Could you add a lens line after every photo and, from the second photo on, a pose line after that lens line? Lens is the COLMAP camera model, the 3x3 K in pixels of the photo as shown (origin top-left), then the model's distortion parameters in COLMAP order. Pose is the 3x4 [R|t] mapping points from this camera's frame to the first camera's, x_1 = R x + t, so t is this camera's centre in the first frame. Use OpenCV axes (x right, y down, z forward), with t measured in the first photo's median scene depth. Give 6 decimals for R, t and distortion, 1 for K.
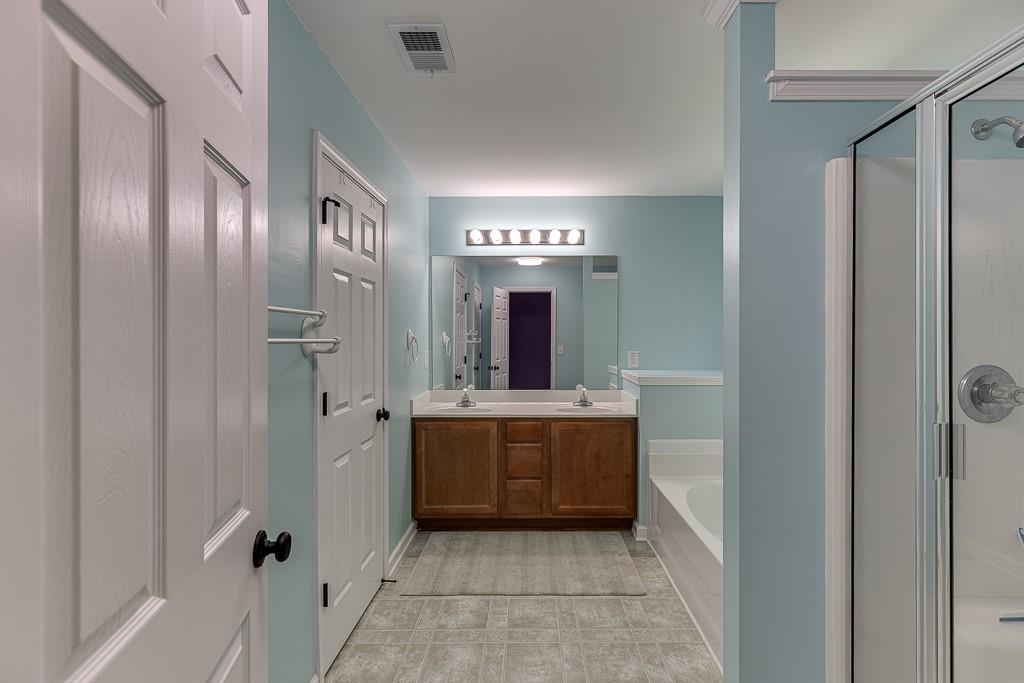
lens RADIAL K [[455.5, 0, 518.3], [0, 455.5, 345.5], [0, 0, 1]] dist [0.004128, -0.000289]
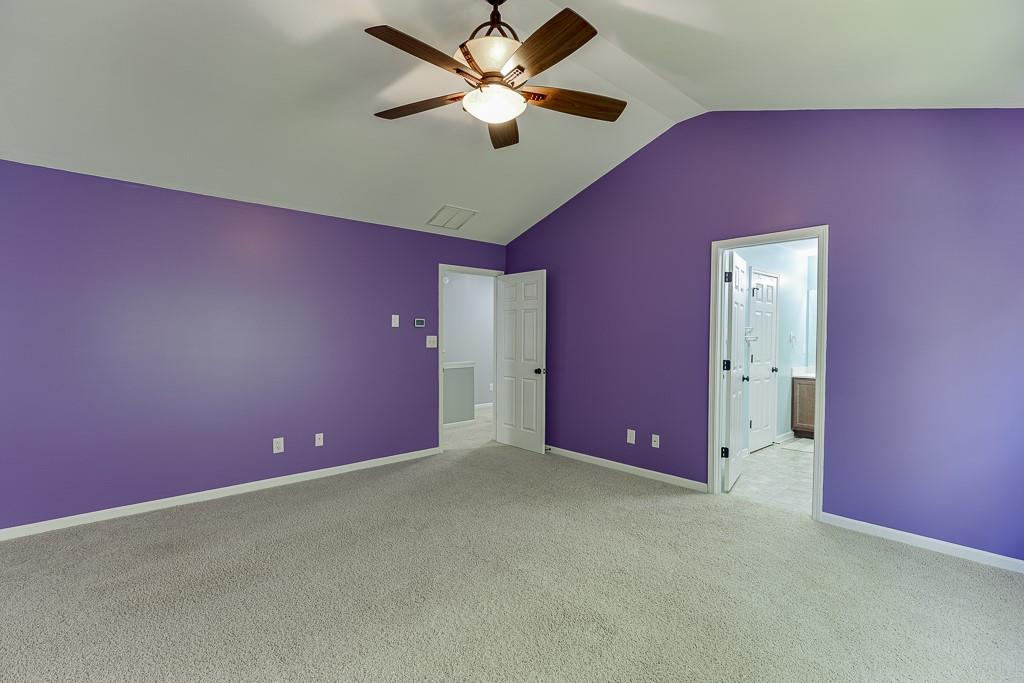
lens RADIAL K [[483.3, 0, 507.6], [0, 483.3, 346.5], [0, 0, 1]] dist [-0.001607, -0.000150]
pose [[0.683677, 0.020814, -0.729488, 0.492817], [-0.019335, 0.999759, 0.010405, 0.031720], [0.729528, 0.006991, 0.683915, -1.461311]]
